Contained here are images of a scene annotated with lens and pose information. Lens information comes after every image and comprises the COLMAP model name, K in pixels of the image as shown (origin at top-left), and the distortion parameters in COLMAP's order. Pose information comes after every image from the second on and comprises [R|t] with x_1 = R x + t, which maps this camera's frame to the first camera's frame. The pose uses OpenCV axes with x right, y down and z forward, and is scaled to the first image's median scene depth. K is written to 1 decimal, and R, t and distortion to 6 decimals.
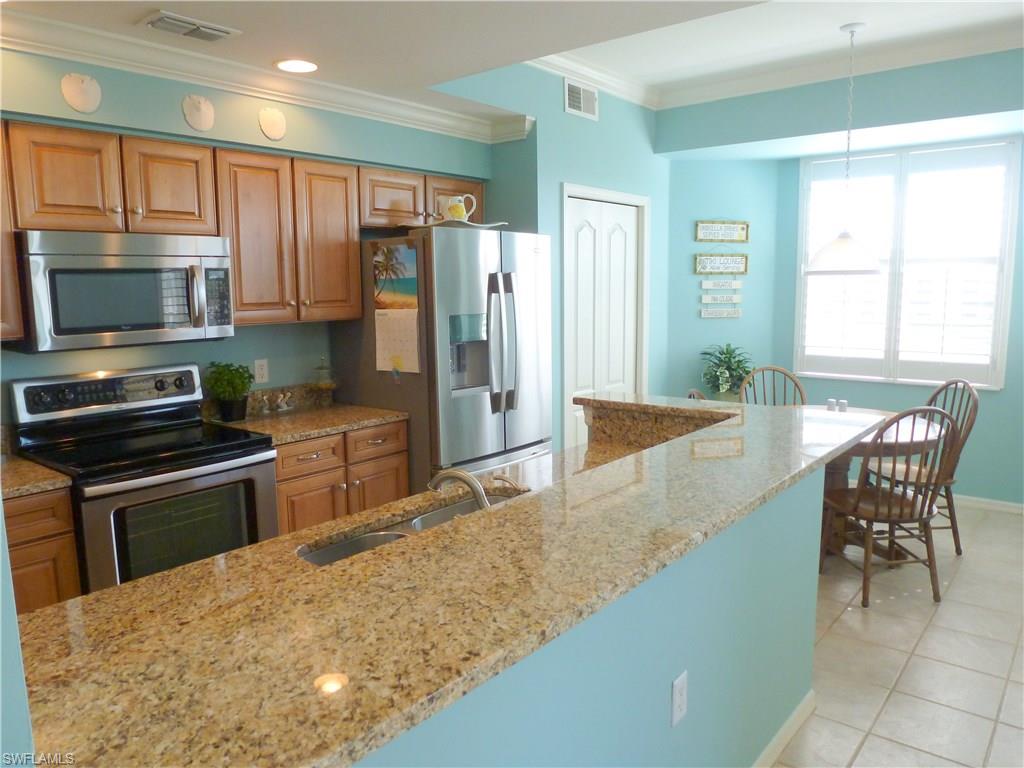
lens RADIAL K [[717.1, 0, 510.1], [0, 717.1, 390.1], [0, 0, 1]] dist [-0.078789, 0.029274]
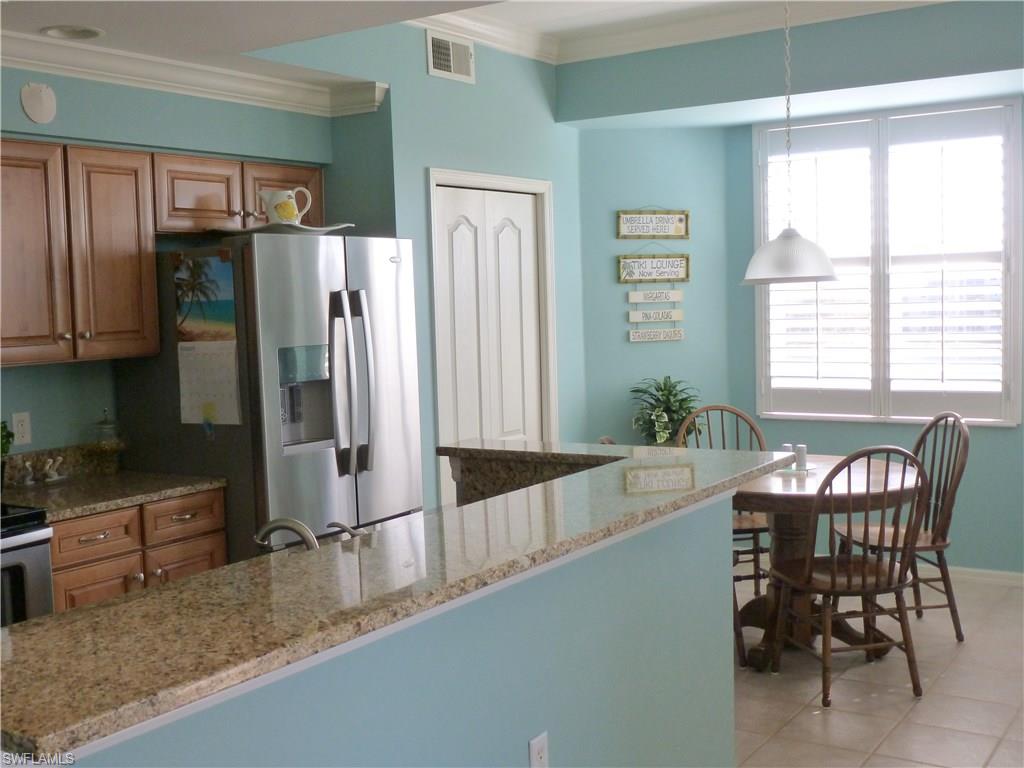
lens RADIAL K [[1171.6, 0, 512.0], [0, 1171.6, 384.0], [0, 0, 1]] dist [-0.026349, -0.042372]
pose [[0.993934, -0.026072, 0.106845, 0.026916], [0.033250, 0.997268, -0.065959, 0.023227], [-0.104833, 0.069111, 0.992086, -0.246912]]
